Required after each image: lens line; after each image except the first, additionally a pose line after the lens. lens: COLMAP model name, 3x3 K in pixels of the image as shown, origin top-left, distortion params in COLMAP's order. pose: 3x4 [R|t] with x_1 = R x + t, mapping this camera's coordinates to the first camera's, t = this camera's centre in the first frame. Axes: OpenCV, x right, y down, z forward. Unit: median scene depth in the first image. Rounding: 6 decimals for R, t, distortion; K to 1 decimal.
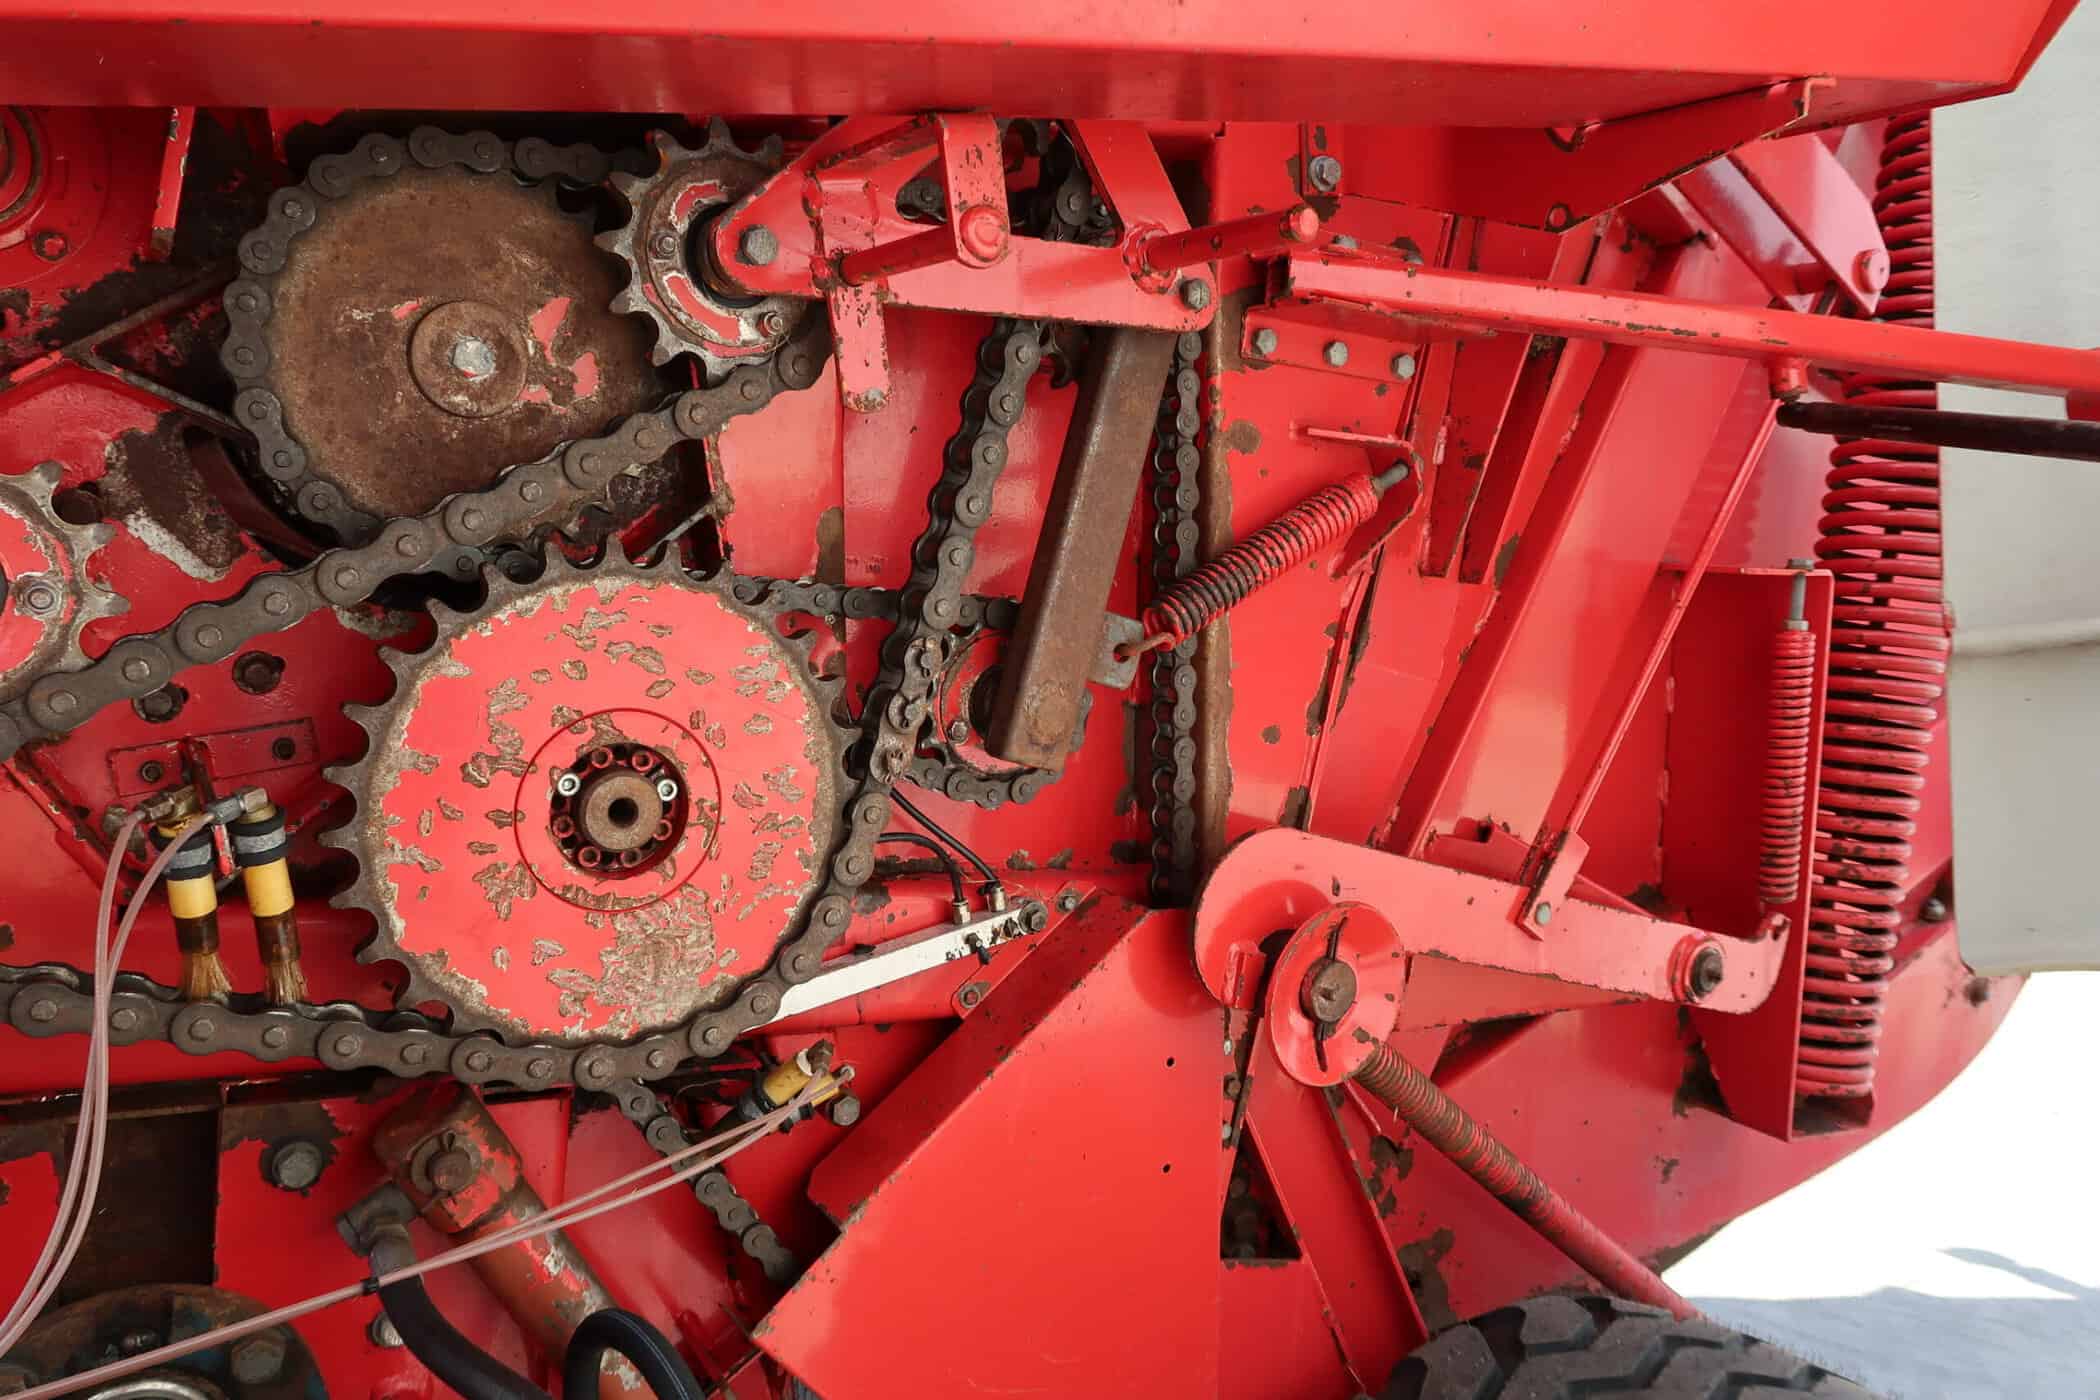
lens RADIAL K [[1441.2, 0, 1060.2], [0, 1441.2, 685.4], [0, 0, 1]] dist [-0.031145, 0.007748]
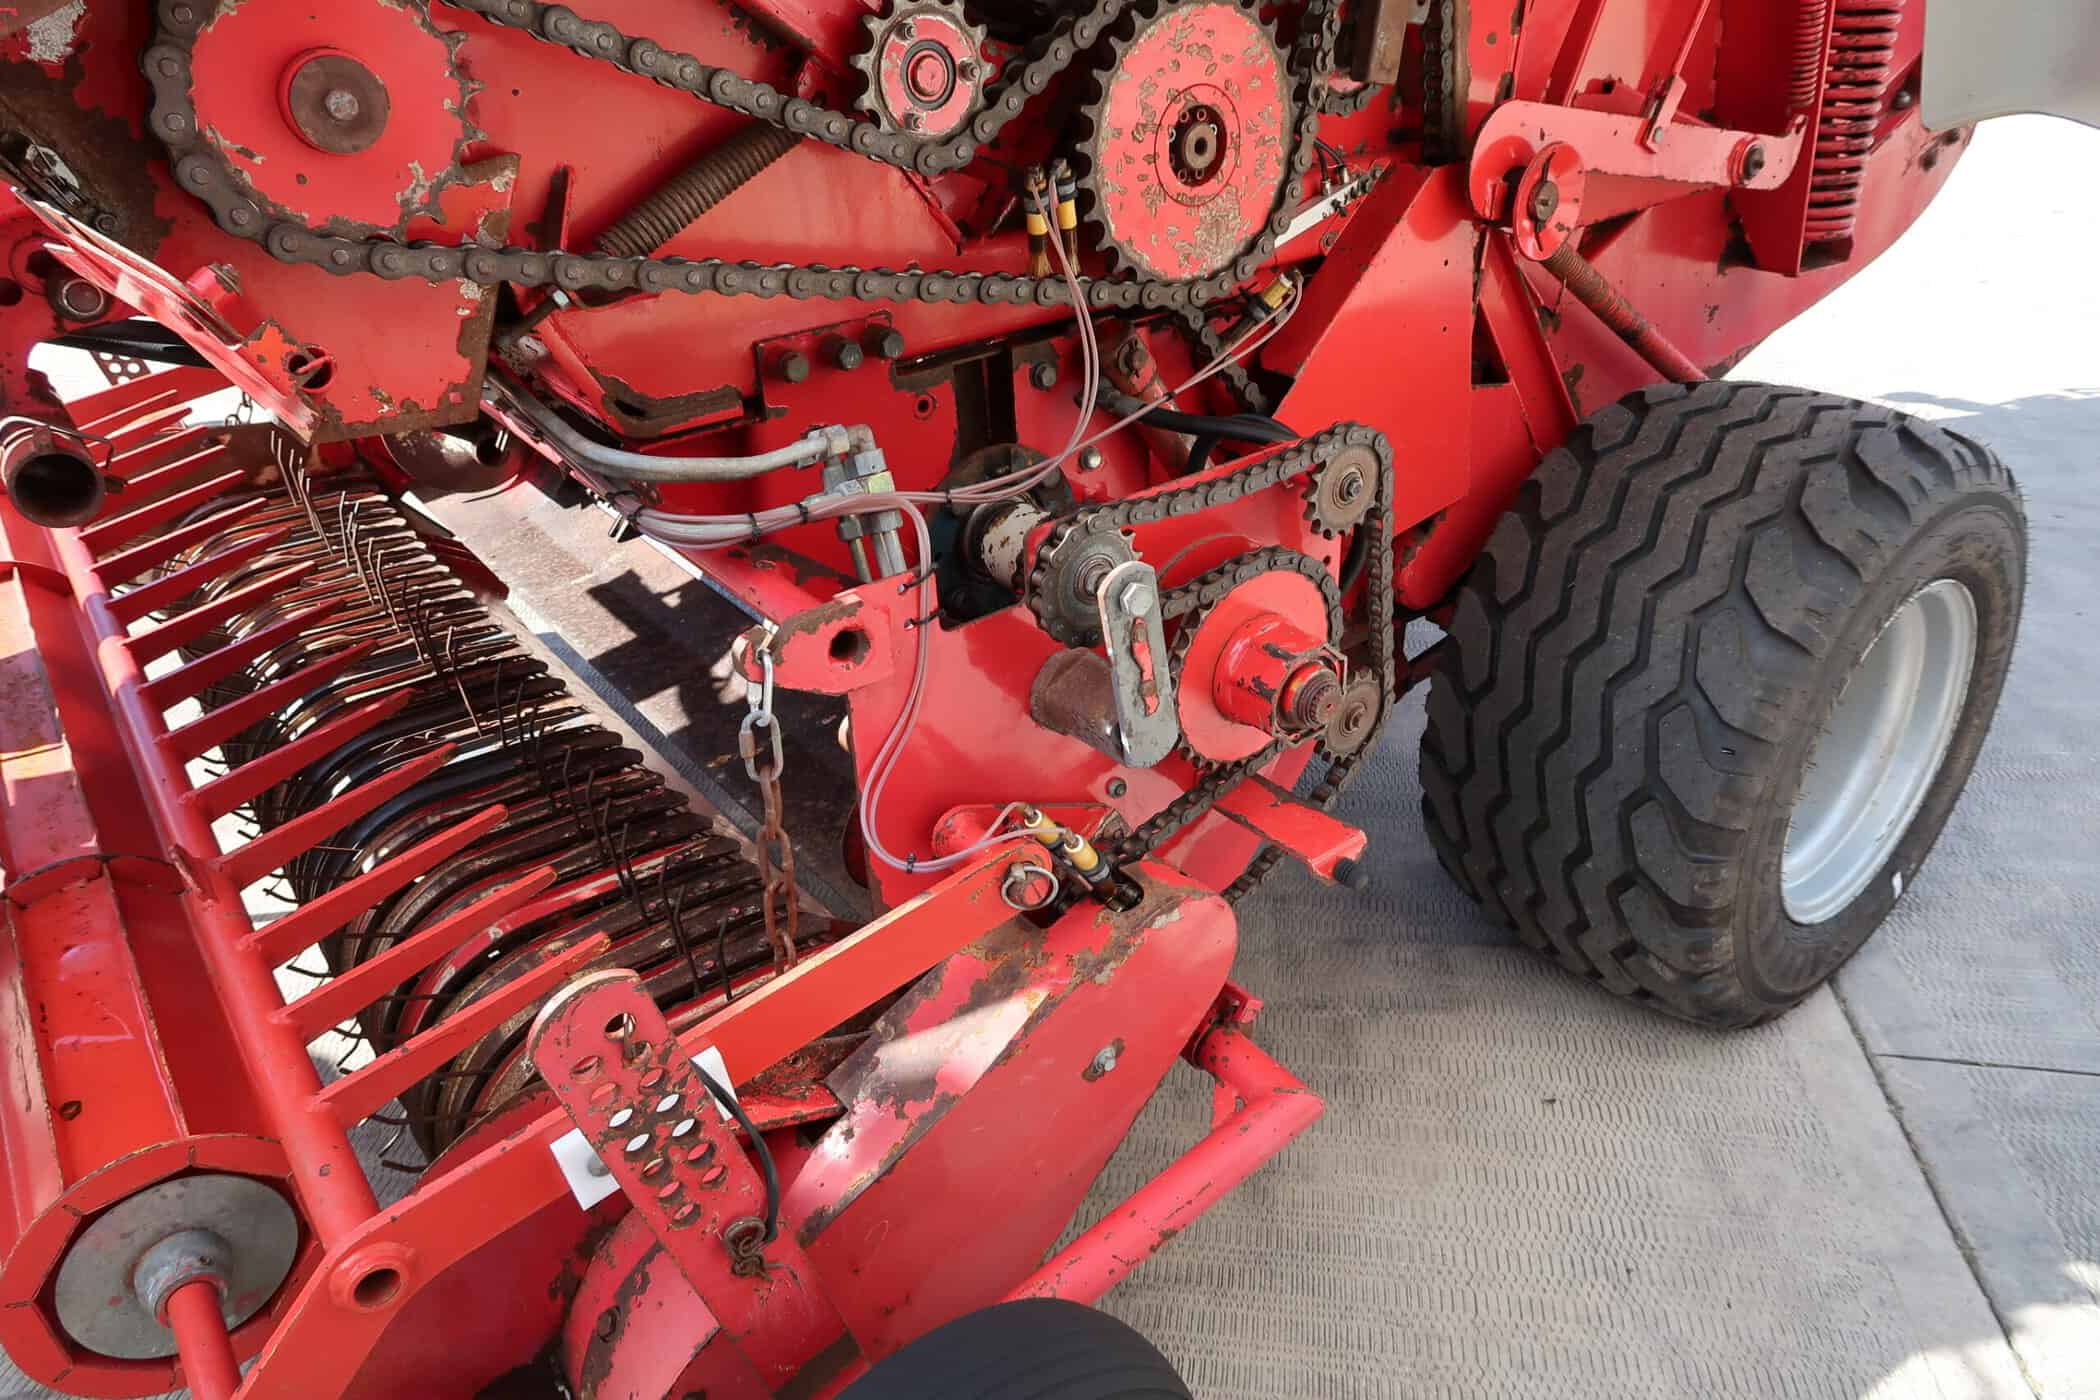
lens RADIAL K [[1441.2, 0, 1043.1], [0, 1441.2, 695.2], [0, 0, 1]] dist [-0.031145, 0.007748]
pose [[0.985200, -0.170942, -0.012627, -0.411454], [0.159900, 0.890023, 0.426956, -0.067503], [-0.061746, -0.422656, 0.904184, -0.619532]]
